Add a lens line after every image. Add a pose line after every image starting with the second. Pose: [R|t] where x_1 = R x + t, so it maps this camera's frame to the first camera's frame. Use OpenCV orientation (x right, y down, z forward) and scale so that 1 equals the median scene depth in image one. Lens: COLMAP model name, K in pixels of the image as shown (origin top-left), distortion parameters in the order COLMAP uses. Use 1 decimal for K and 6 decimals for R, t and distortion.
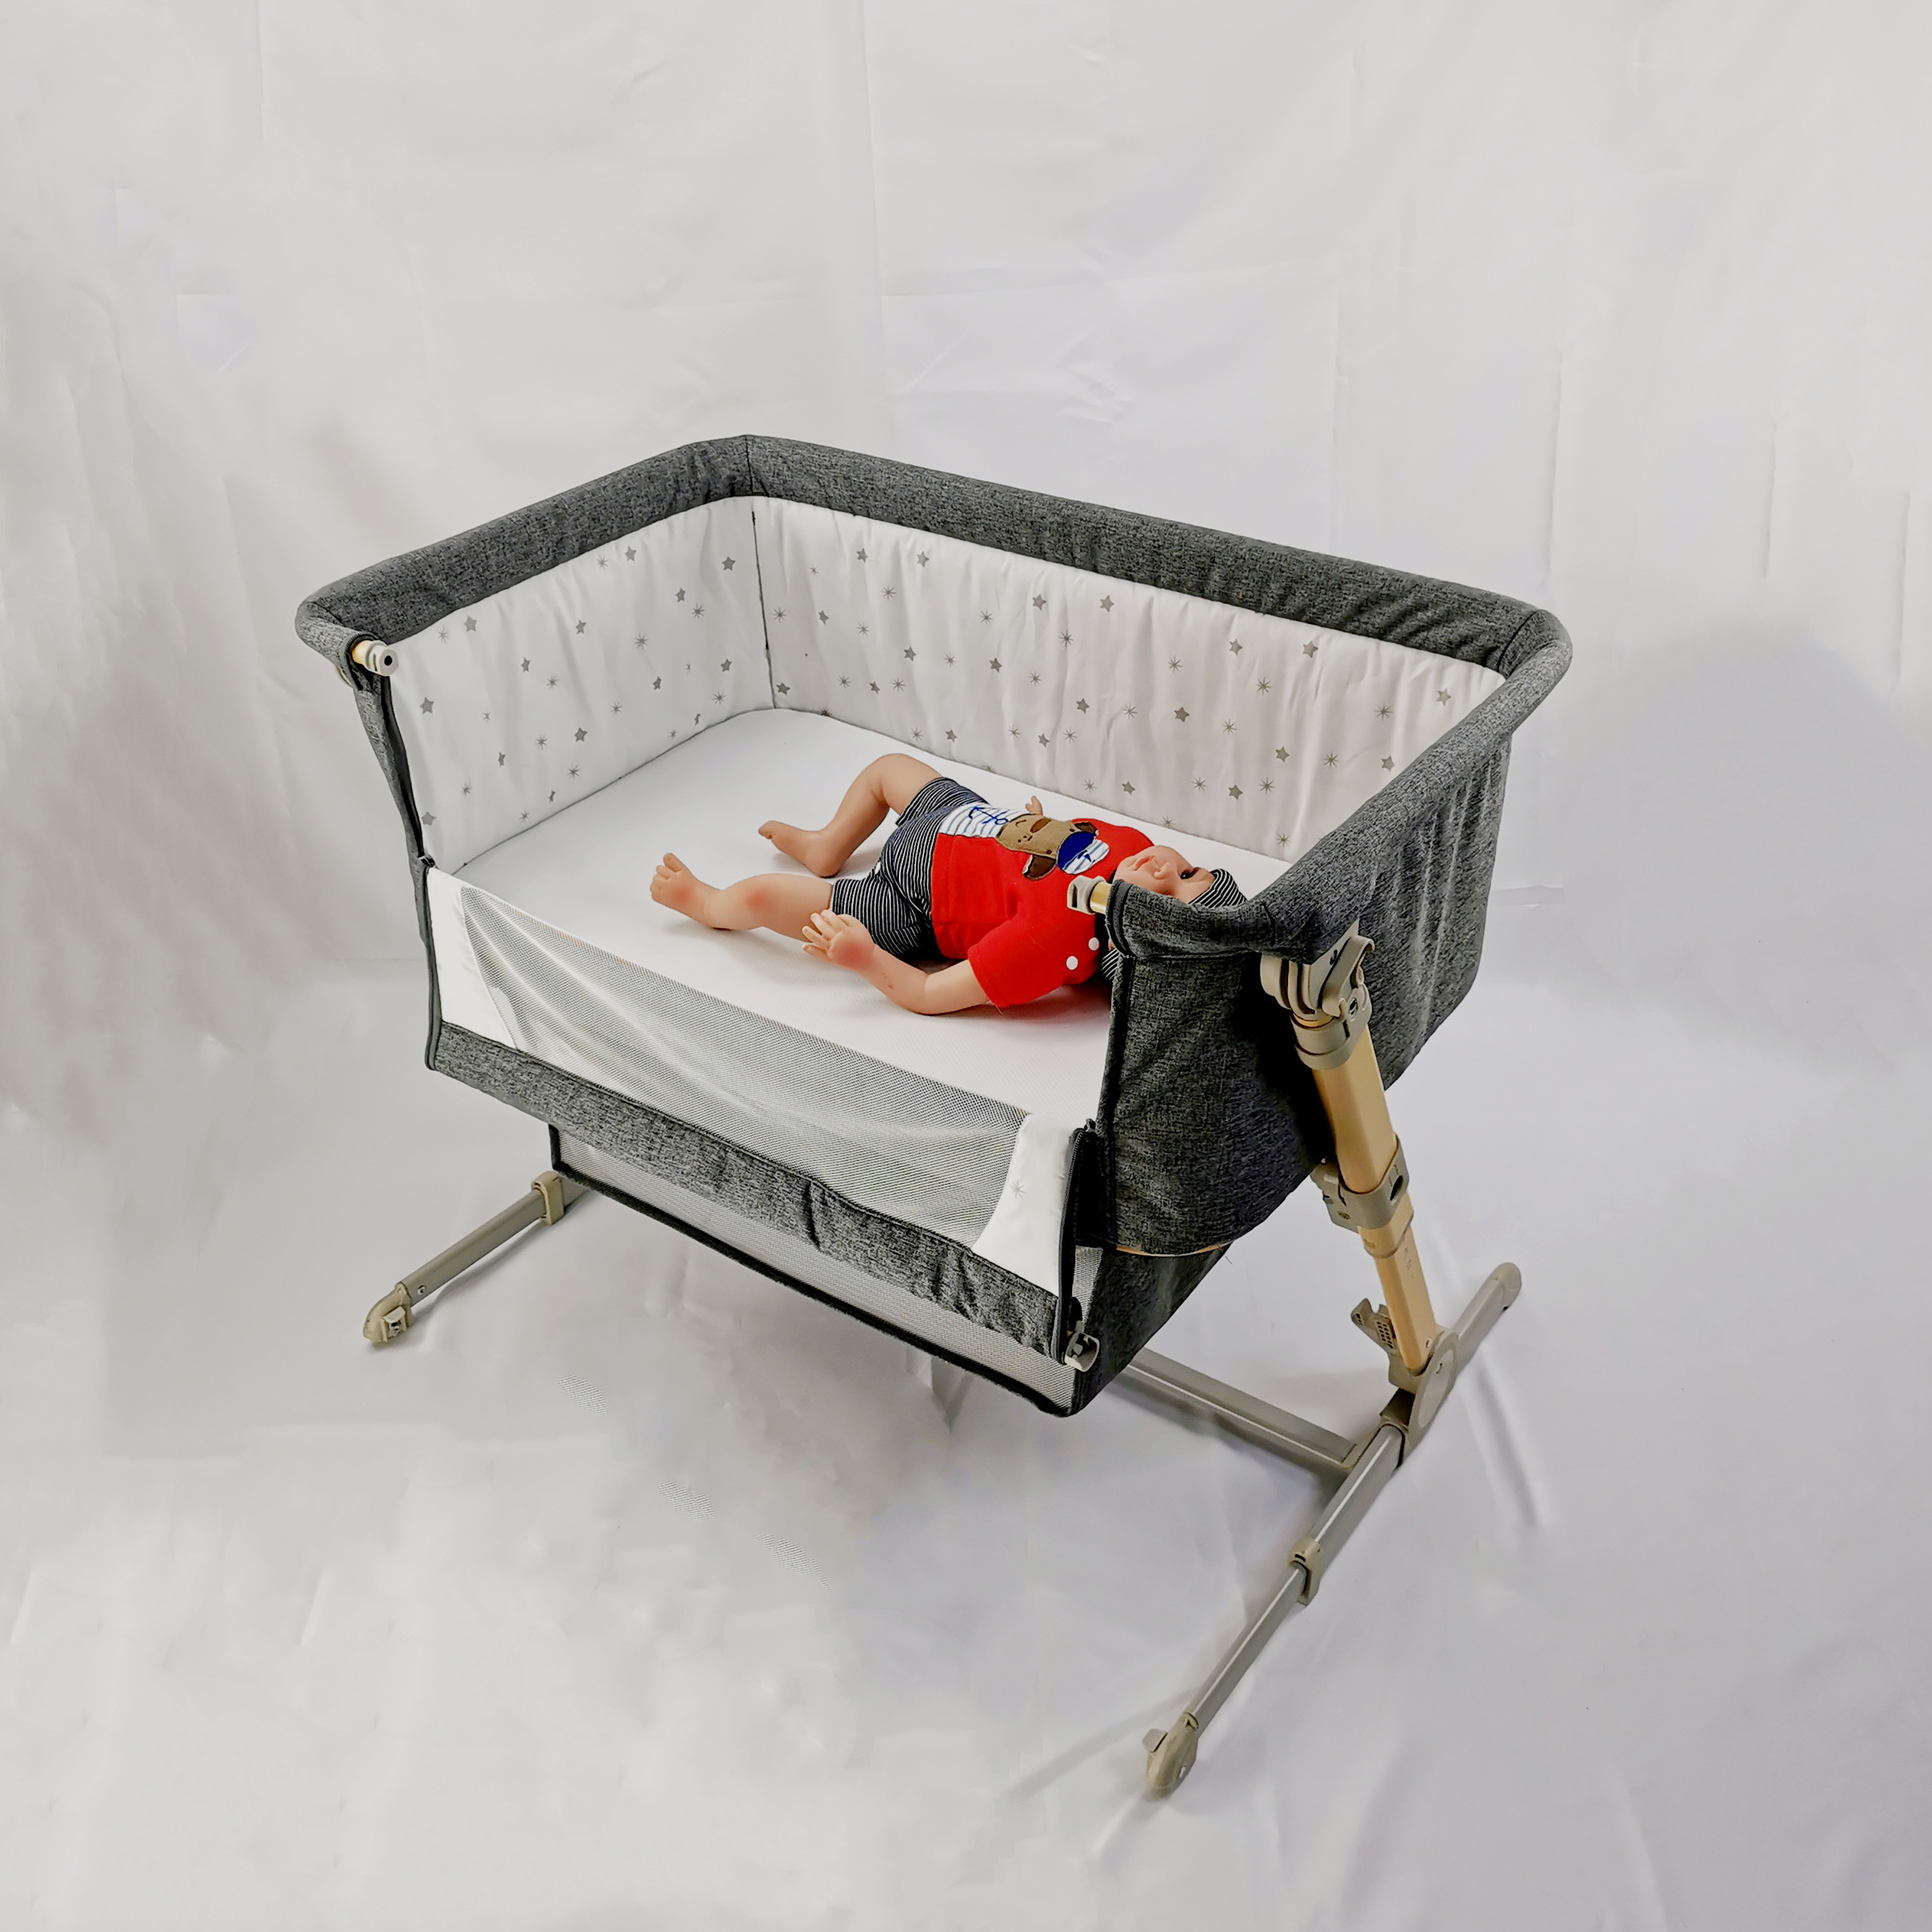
lens RADIAL K [[2121.6, 0, 966.0], [0, 2121.6, 966.0], [0, 0, 1]] dist [0.071461, -0.009979]
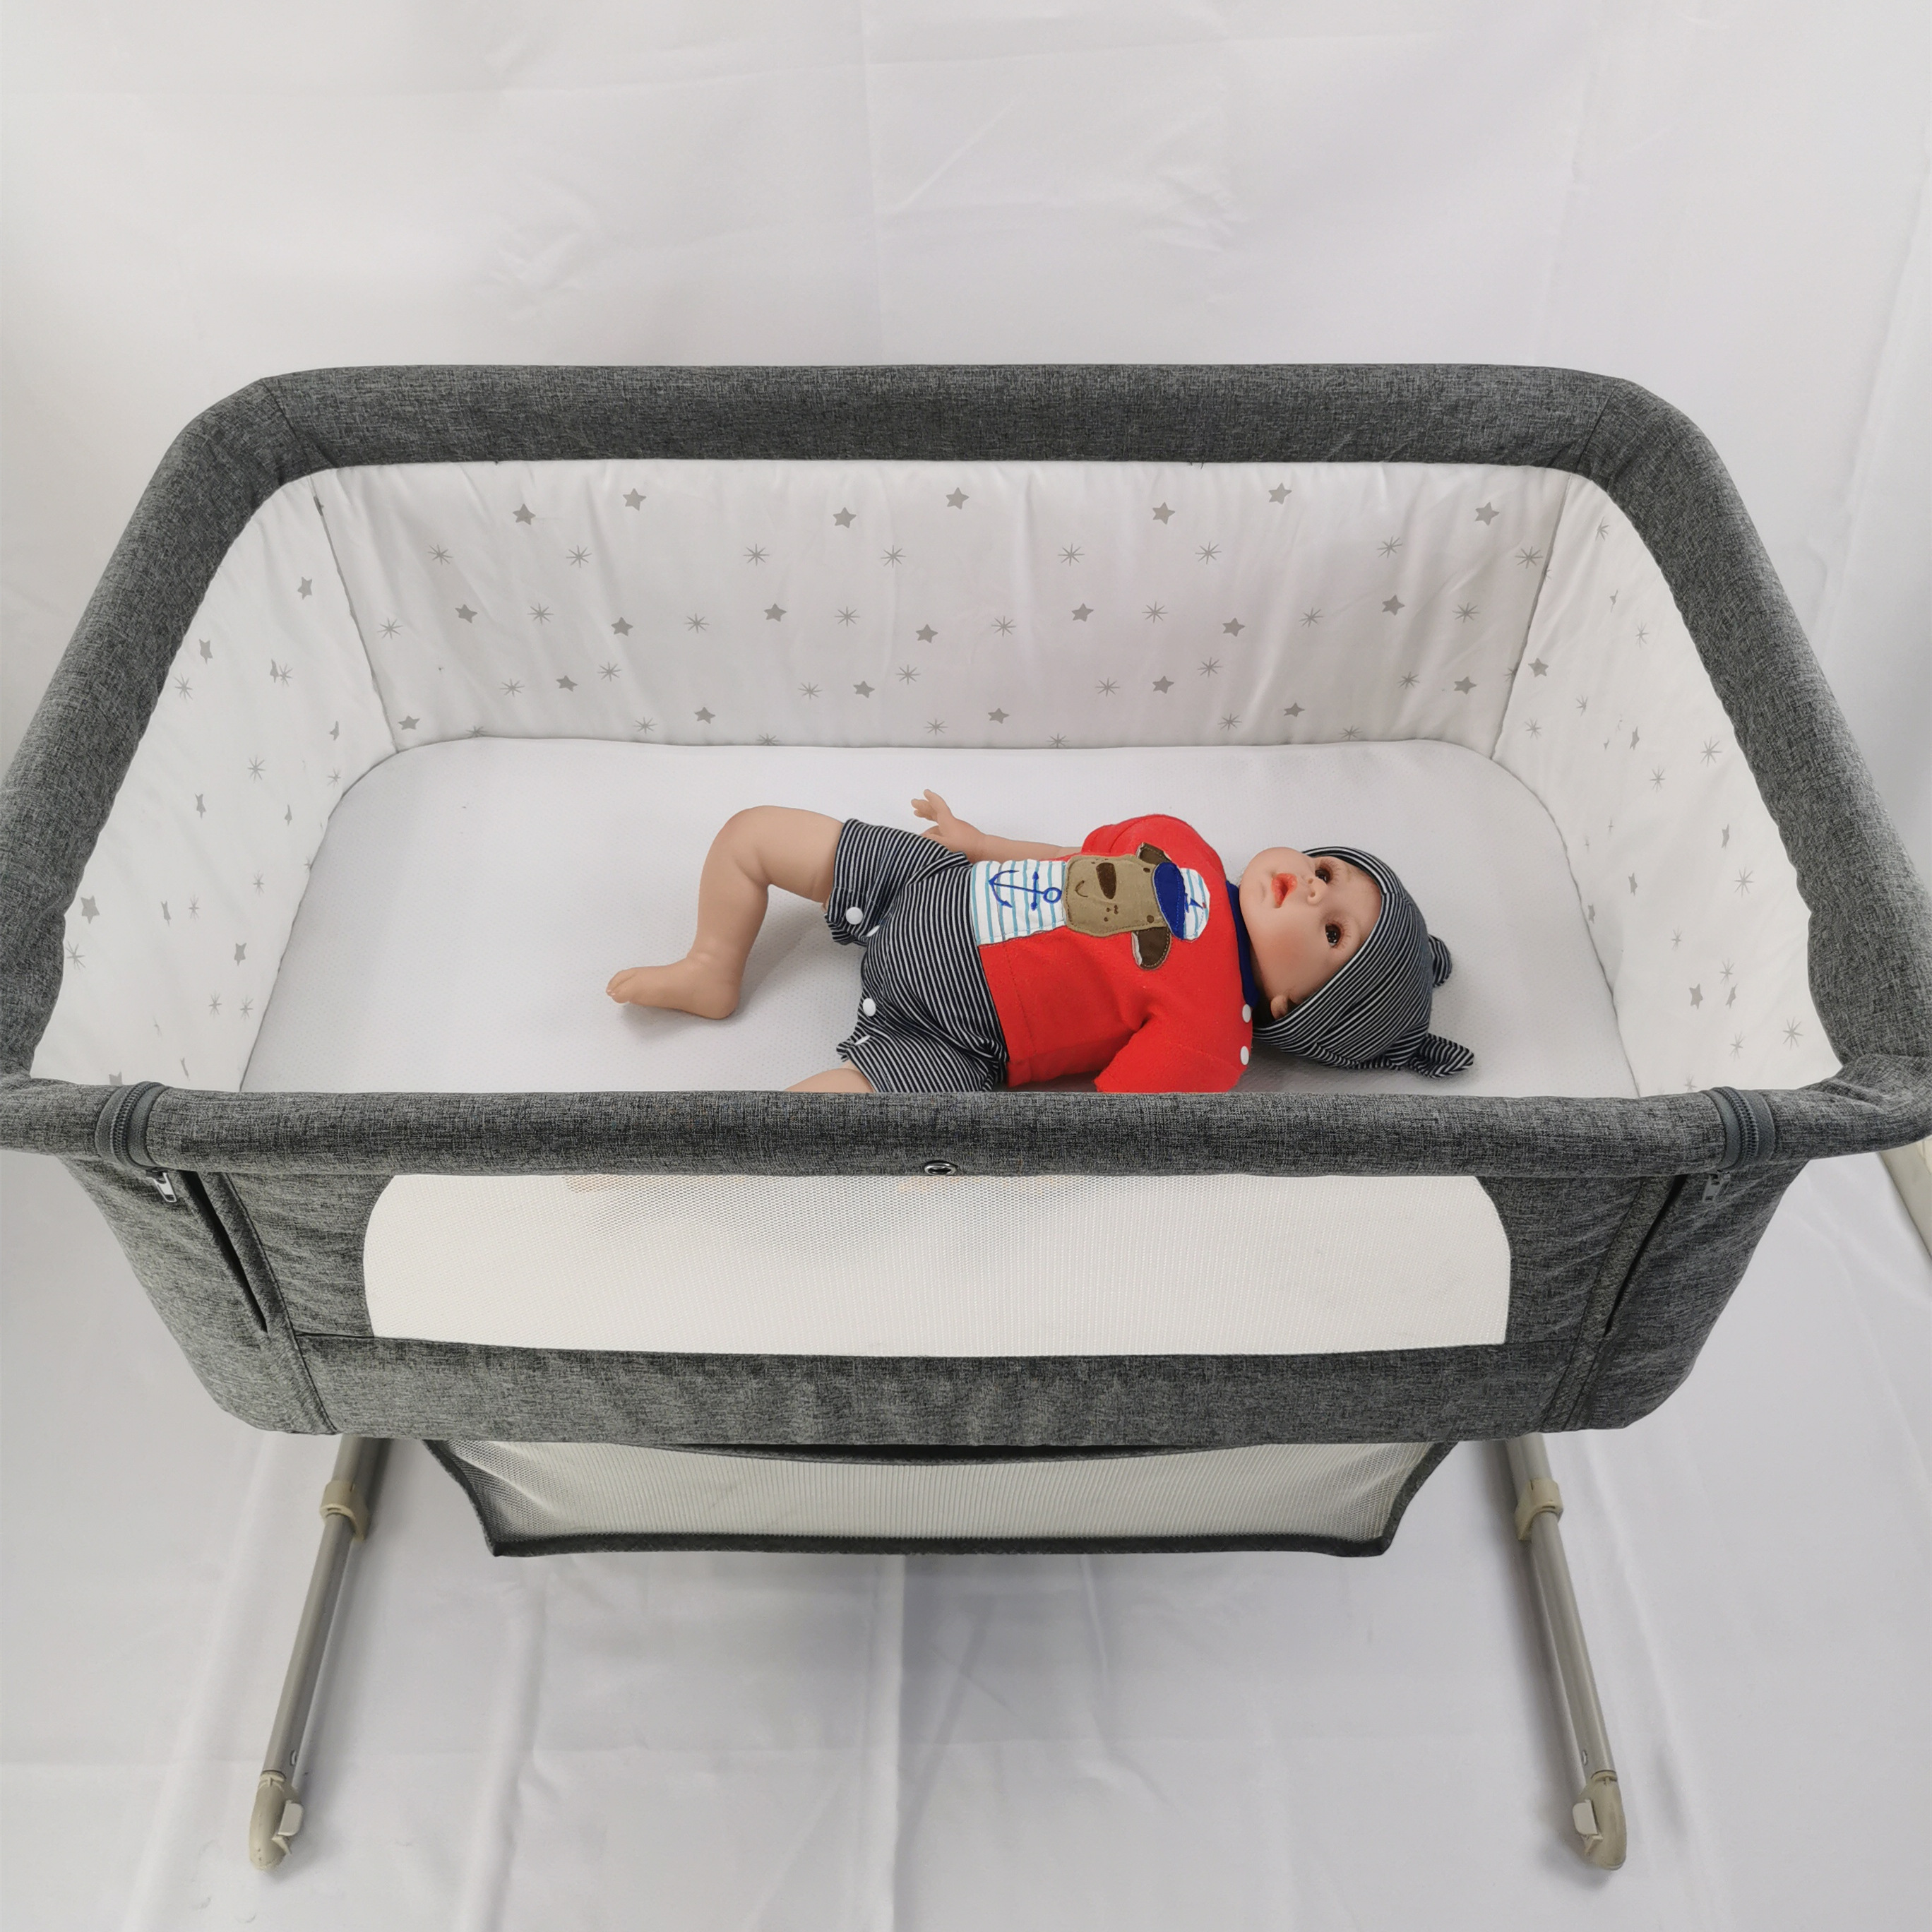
lens RADIAL K [[2067.3, 0, 964.0], [0, 2067.3, 986.3], [0, 0, 1]] dist [0.063919, -0.007920]
pose [[0.818520, -0.419367, 0.392627, -0.263730], [0.288682, 0.891151, 0.350019, -0.264440], [-0.496676, -0.173154, 0.850488, 0.395840]]
